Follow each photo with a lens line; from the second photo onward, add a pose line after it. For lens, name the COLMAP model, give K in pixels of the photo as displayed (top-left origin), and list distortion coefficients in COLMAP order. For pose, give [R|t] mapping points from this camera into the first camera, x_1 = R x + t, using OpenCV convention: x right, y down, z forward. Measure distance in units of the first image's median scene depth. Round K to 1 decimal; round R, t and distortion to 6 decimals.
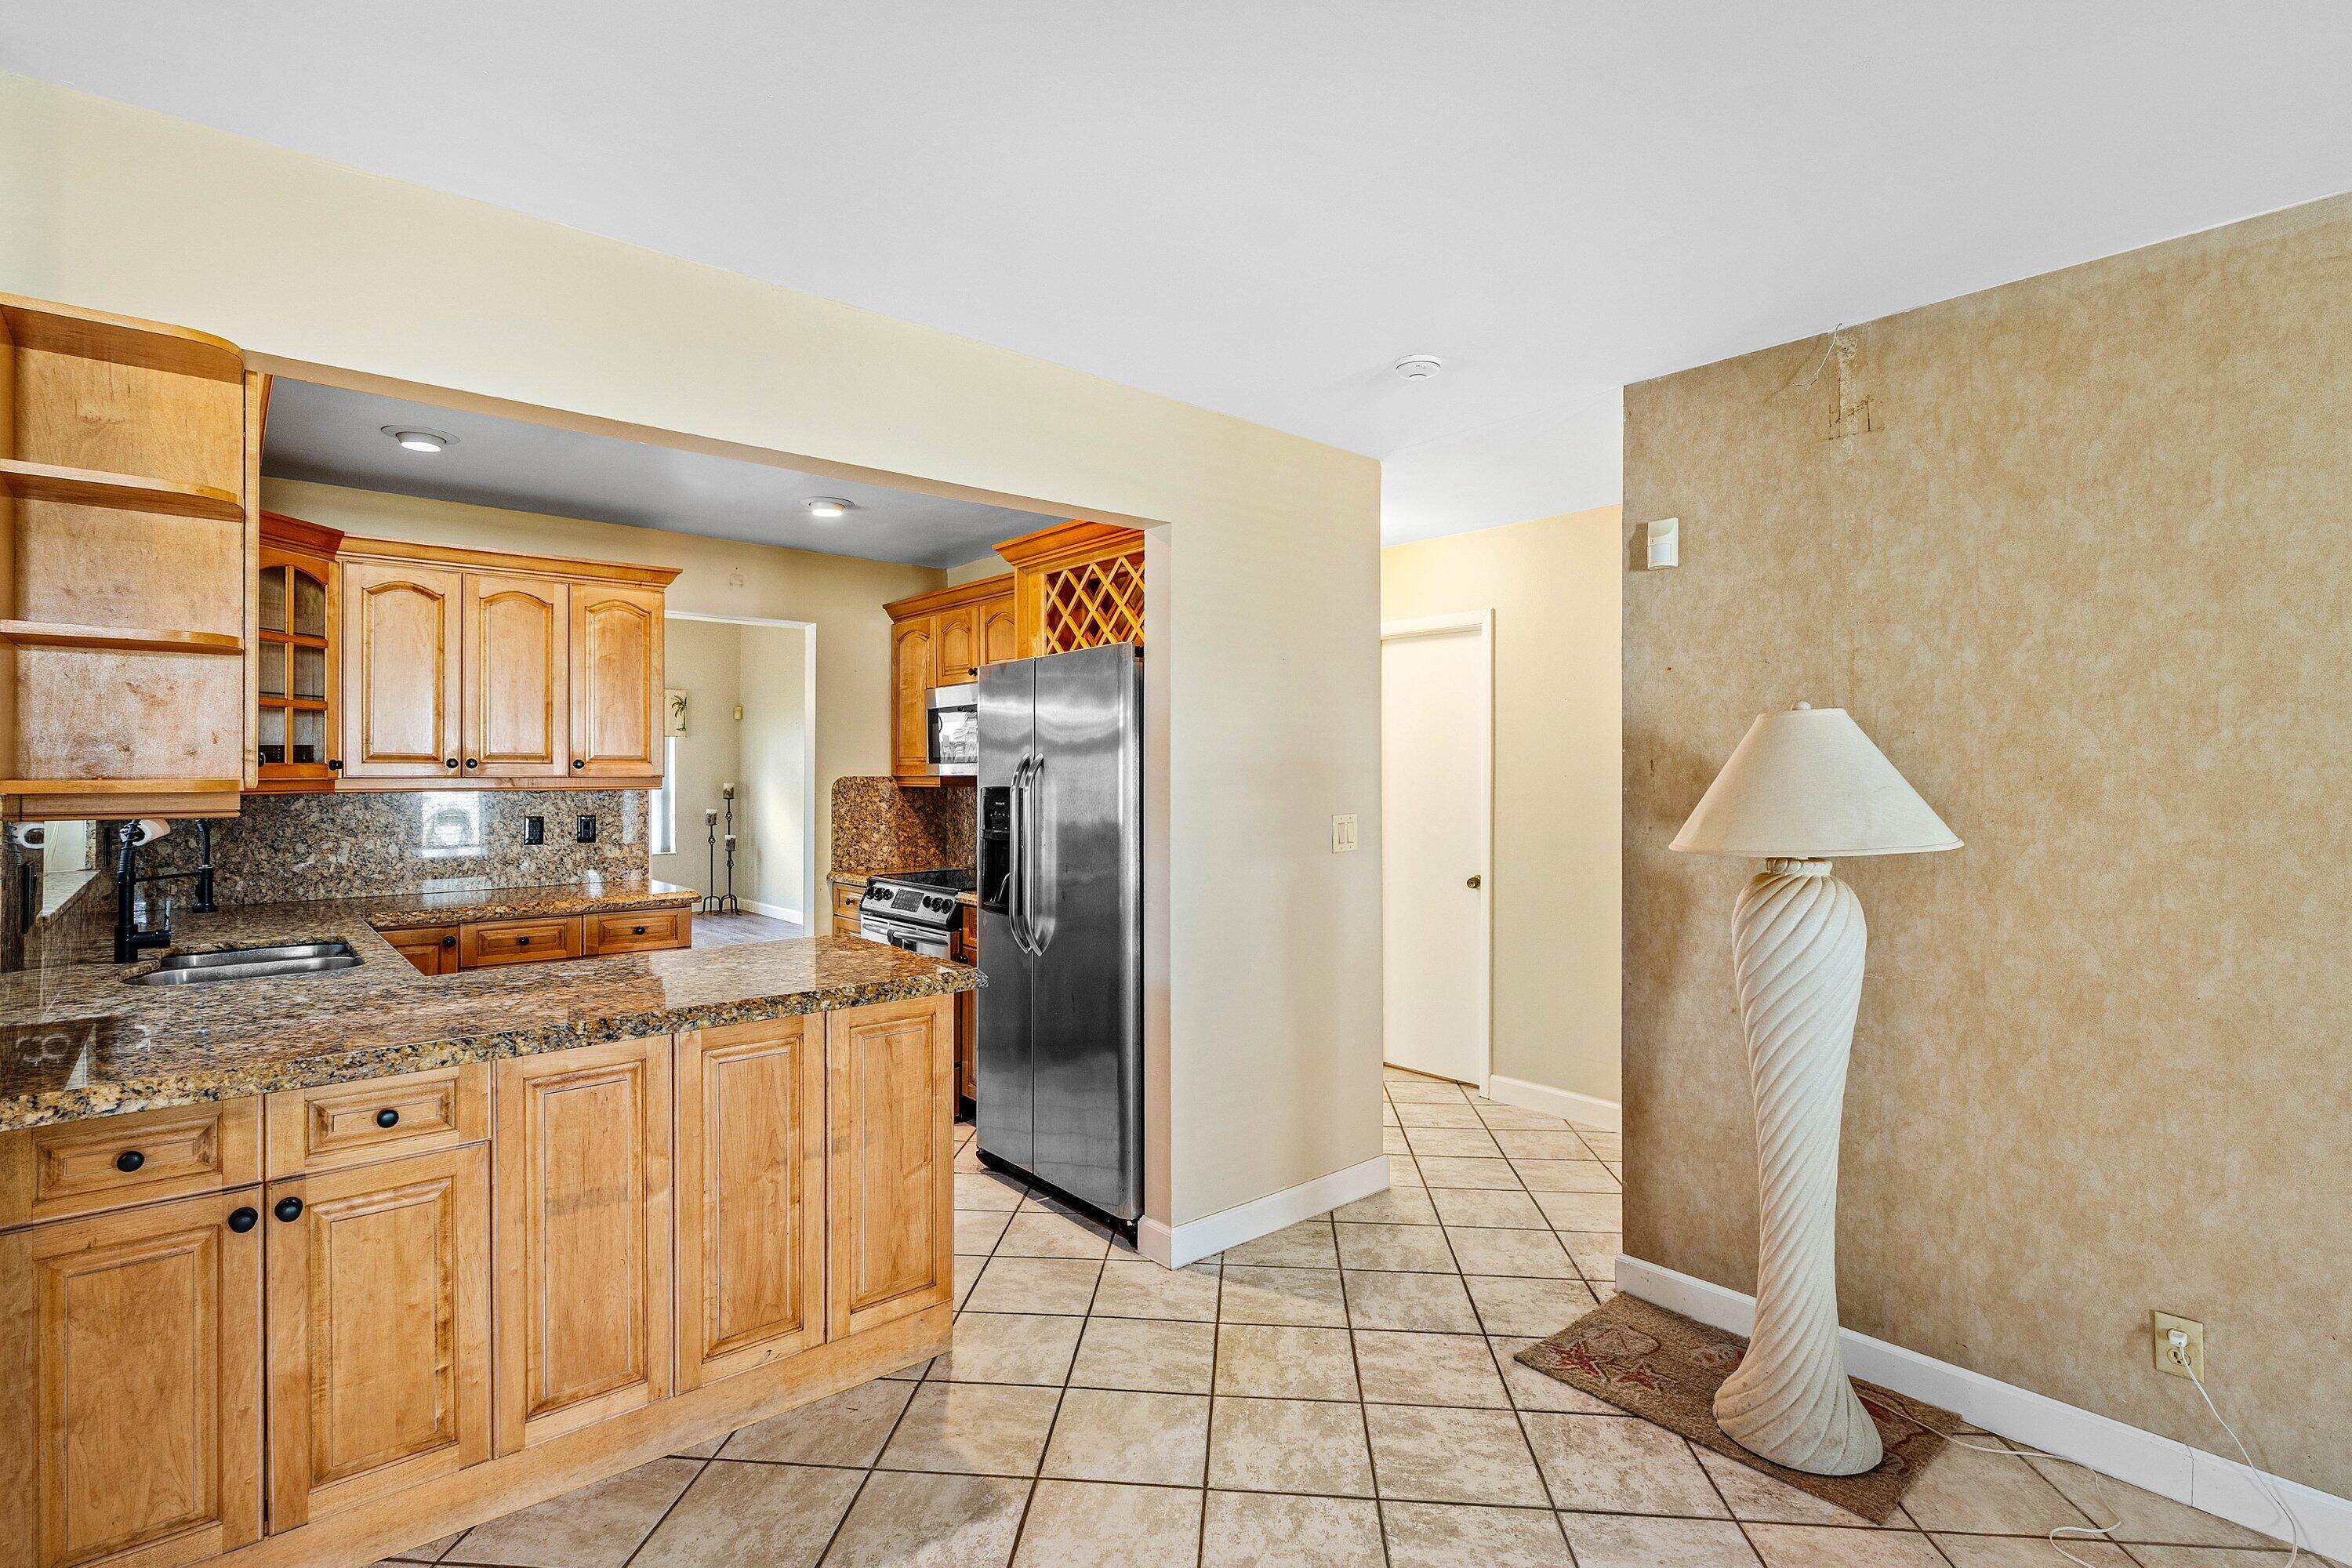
lens RADIAL K [[1151.4, 0, 1174.7], [0, 1151.4, 767.5], [0, 0, 1]] dist [-0.001722, 0.000484]
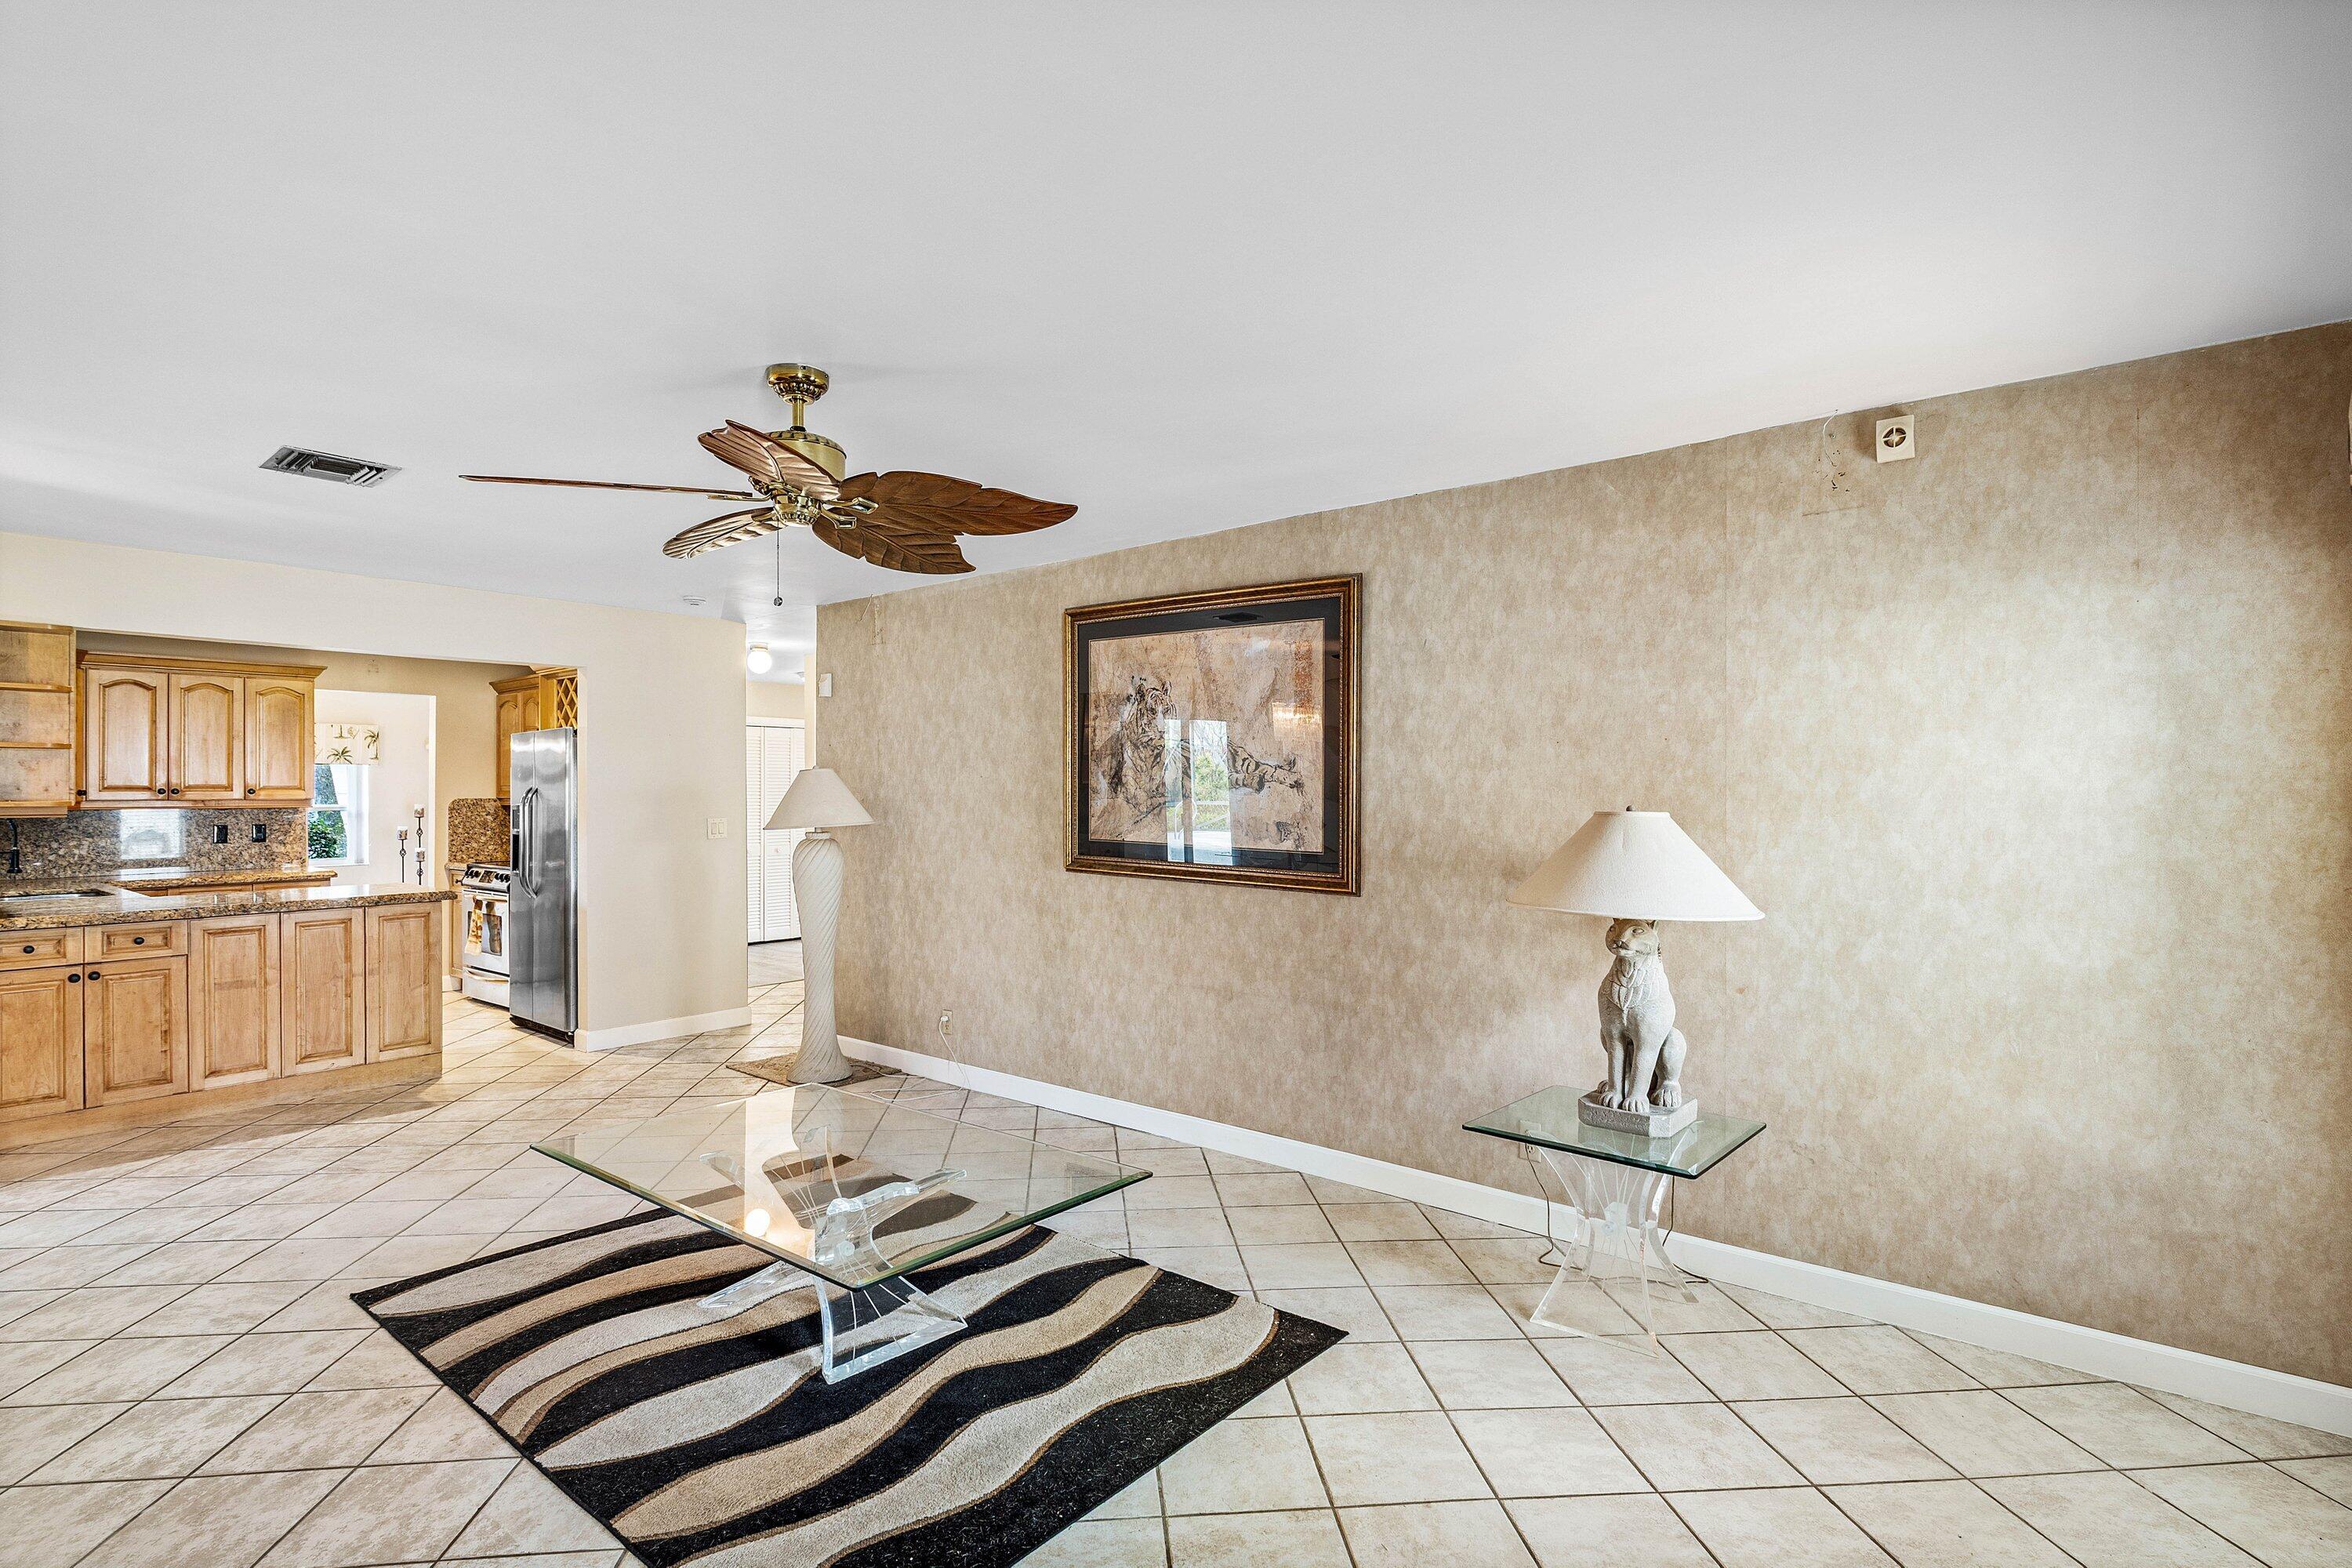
lens RADIAL K [[1169.0, 0, 1199.2], [0, 1169.0, 784.7], [0, 0, 1]] dist [-0.002589, -0.000867]
pose [[0.984599, -0.002120, 0.174813, 0.827400], [0.002543, 0.999994, -0.002192, -0.009182], [-0.174807, 0.002603, 0.984599, -1.377930]]
